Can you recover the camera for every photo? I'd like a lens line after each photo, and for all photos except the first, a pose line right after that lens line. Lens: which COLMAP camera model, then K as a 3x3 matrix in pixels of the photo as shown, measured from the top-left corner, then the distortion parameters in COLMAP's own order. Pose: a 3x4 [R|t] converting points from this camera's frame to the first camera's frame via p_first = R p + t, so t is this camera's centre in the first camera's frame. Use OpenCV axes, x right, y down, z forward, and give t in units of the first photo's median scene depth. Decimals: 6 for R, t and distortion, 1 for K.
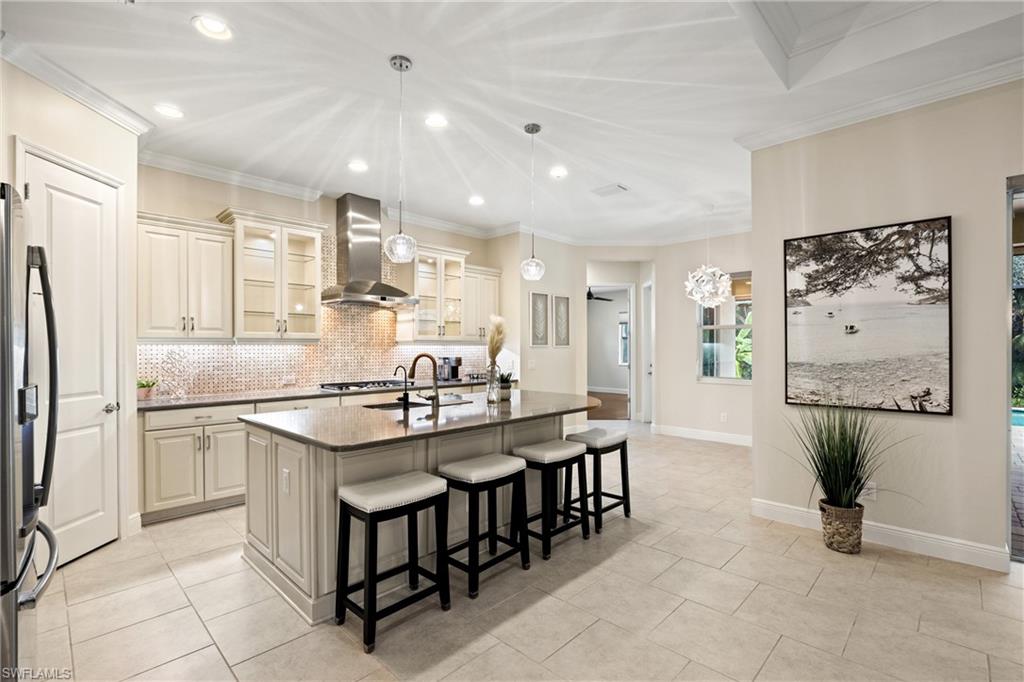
lens RADIAL K [[466.5, 0, 523.5], [0, 466.5, 347.6], [0, 0, 1]] dist [-0.016765, 0.000885]
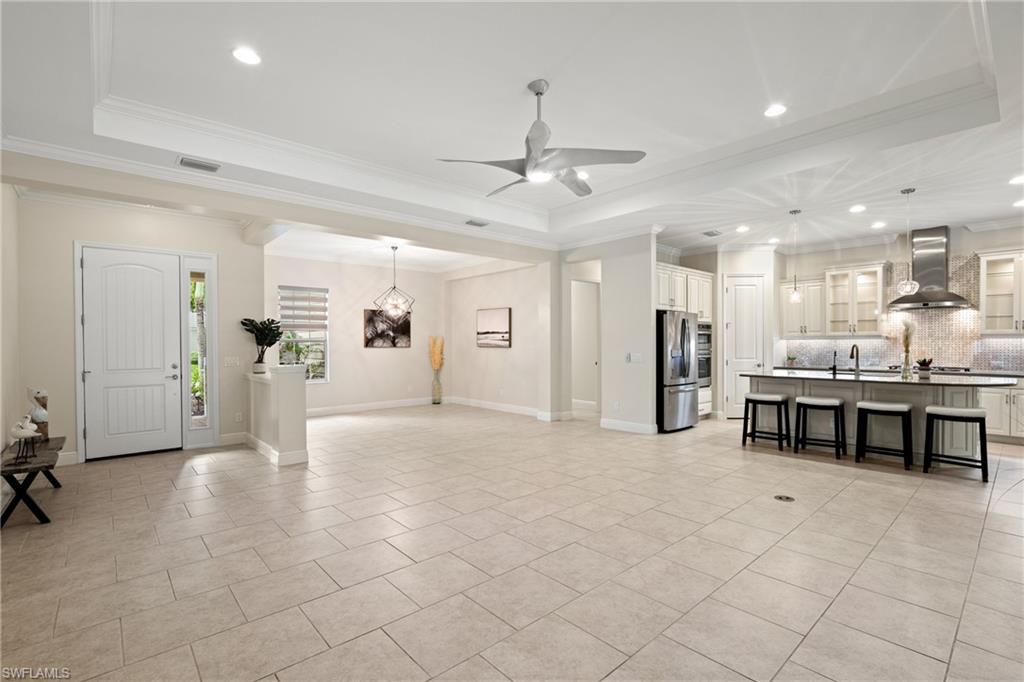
lens RADIAL K [[466.5, 0, 518.7], [0, 466.5, 346.3], [0, 0, 1]] dist [-0.016765, 0.000885]
pose [[-0.073762, 0.010441, -0.997221, 1.591941], [0.002973, 0.999943, 0.010249, -0.001194], [0.997271, -0.002209, -0.073789, -0.121037]]
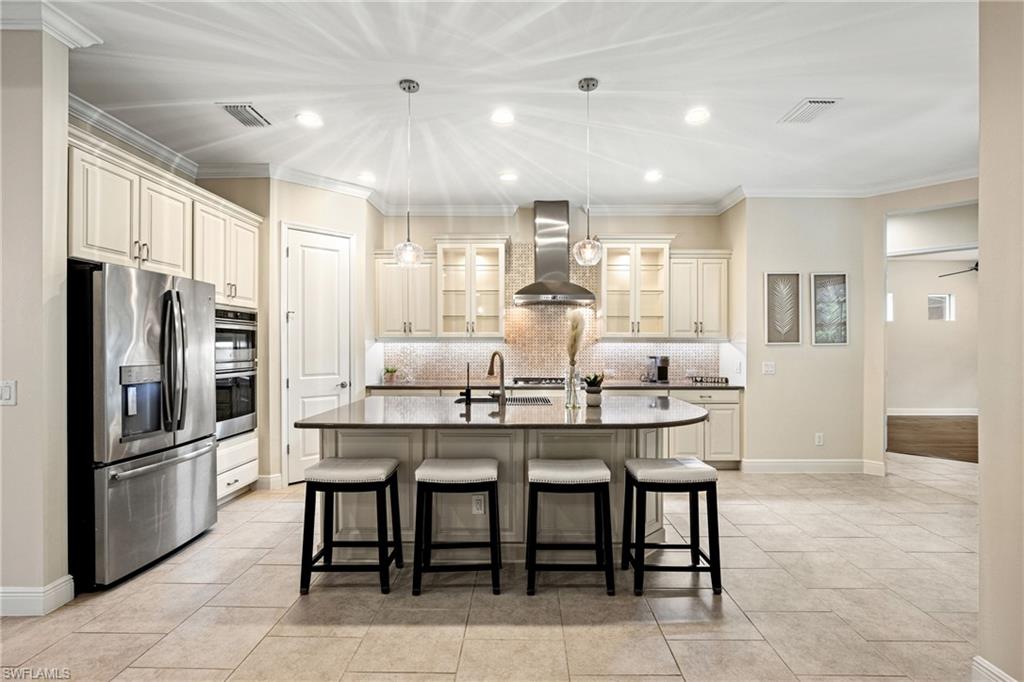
lens RADIAL K [[466.5, 0, 516.5], [0, 466.5, 345.7], [0, 0, 1]] dist [-0.016765, 0.000885]
pose [[0.679745, 0.004101, -0.733437, 0.555960], [-0.002611, 0.999992, 0.003171, -0.002636], [0.733444, -0.000240, 0.679750, 0.342033]]
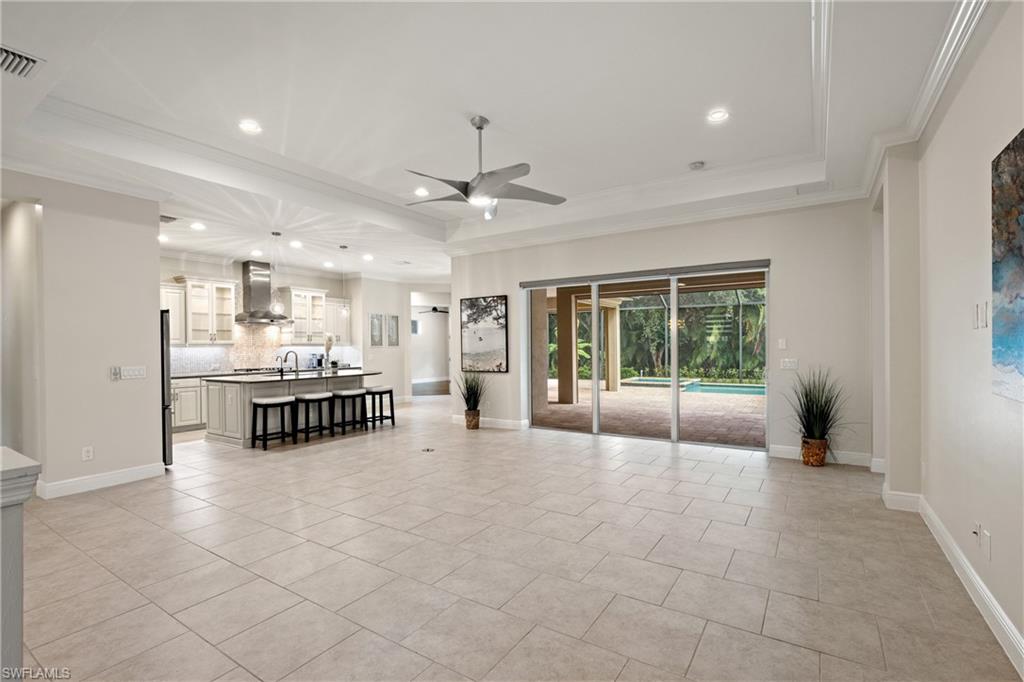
lens RADIAL K [[466.5, 0, 520.0], [0, 466.5, 346.8], [0, 0, 1]] dist [-0.016765, 0.000885]
pose [[0.982794, -0.008078, 0.184526, 0.434423], [0.008287, 0.999966, -0.000357, 0.004244], [-0.184517, 0.001880, 0.982828, -1.321772]]
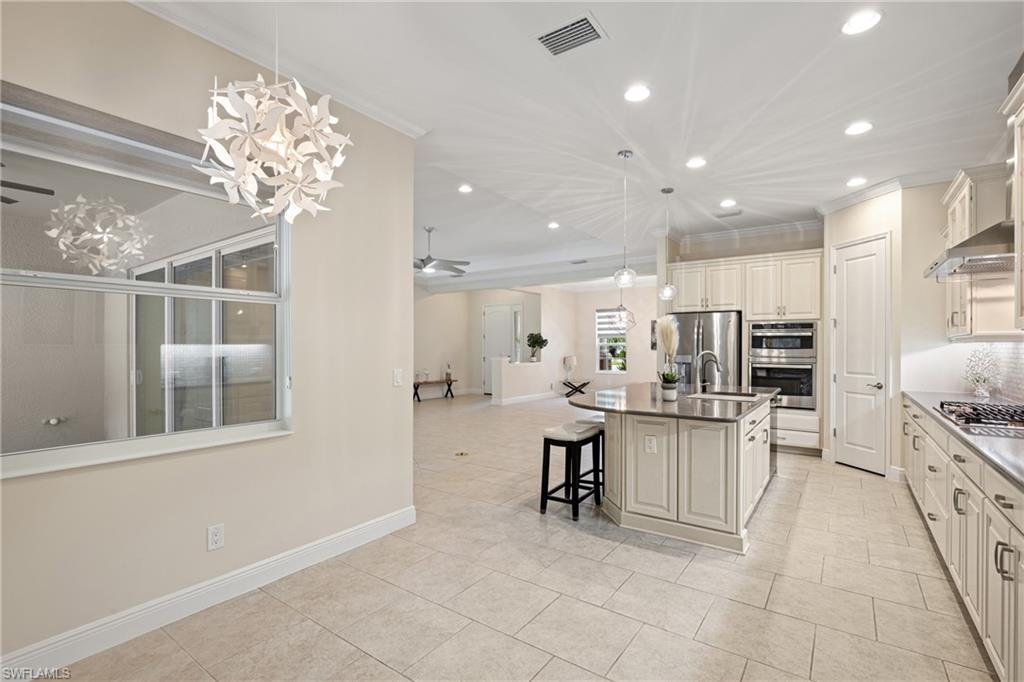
lens RADIAL K [[466.5, 0, 520.8], [0, 466.5, 347.1], [0, 0, 1]] dist [-0.016765, 0.000885]
pose [[-0.989789, 0.001233, -0.142534, 0.443827], [0.000811, 0.999995, 0.003013, -0.001165], [0.142537, 0.002867, -0.989785, 2.129390]]
